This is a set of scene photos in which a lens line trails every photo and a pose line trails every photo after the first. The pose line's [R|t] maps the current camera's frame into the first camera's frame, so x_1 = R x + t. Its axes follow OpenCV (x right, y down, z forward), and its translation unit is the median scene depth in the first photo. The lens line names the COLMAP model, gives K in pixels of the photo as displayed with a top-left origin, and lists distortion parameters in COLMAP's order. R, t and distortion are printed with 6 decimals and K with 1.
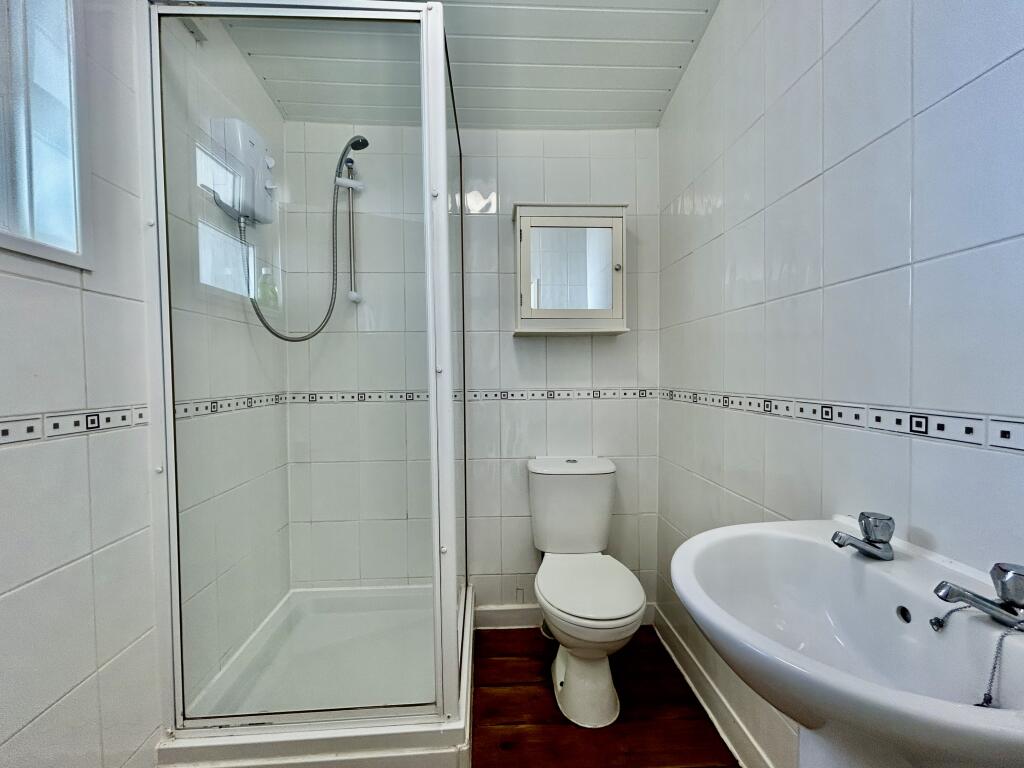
lens RADIAL K [[417.2, 0, 509.9], [0, 417.2, 379.5], [0, 0, 1]] dist [0.000085, 0.000722]
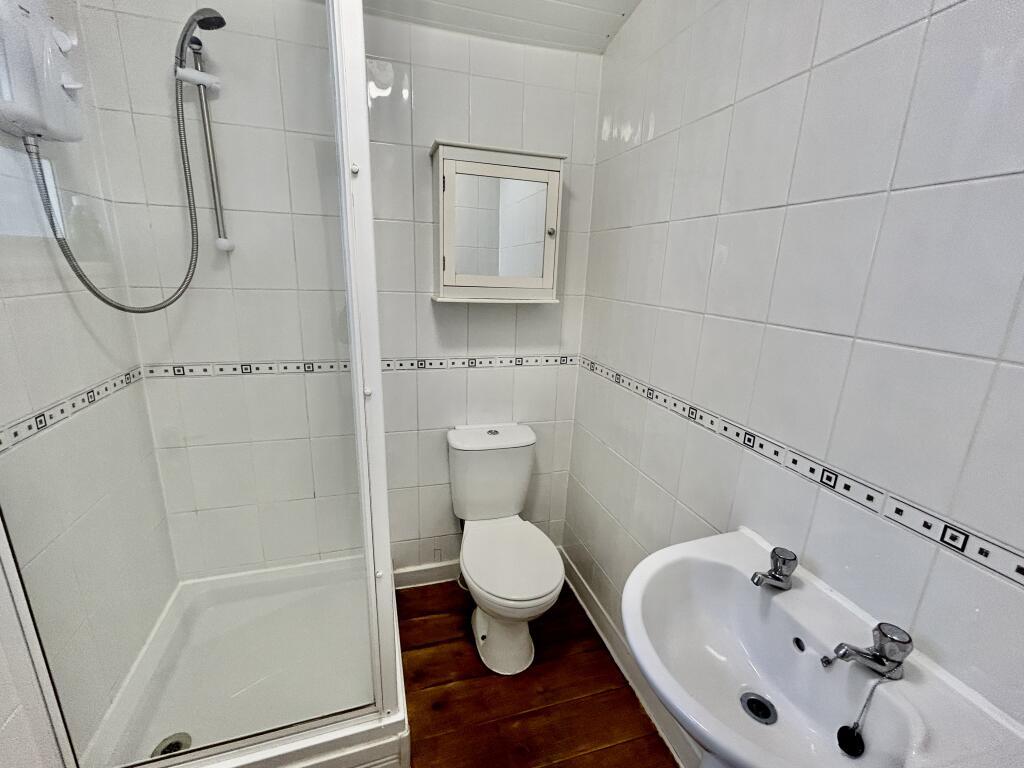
lens RADIAL K [[431.0, 0, 508.9], [0, 431.0, 383.6], [0, 0, 1]] dist [0.001085, 0.000972]
pose [[0.969225, -0.018312, 0.245495, -0.066051], [-0.039538, 0.972705, 0.228652, -0.157172], [-0.242981, -0.231322, 0.942046, 0.064548]]
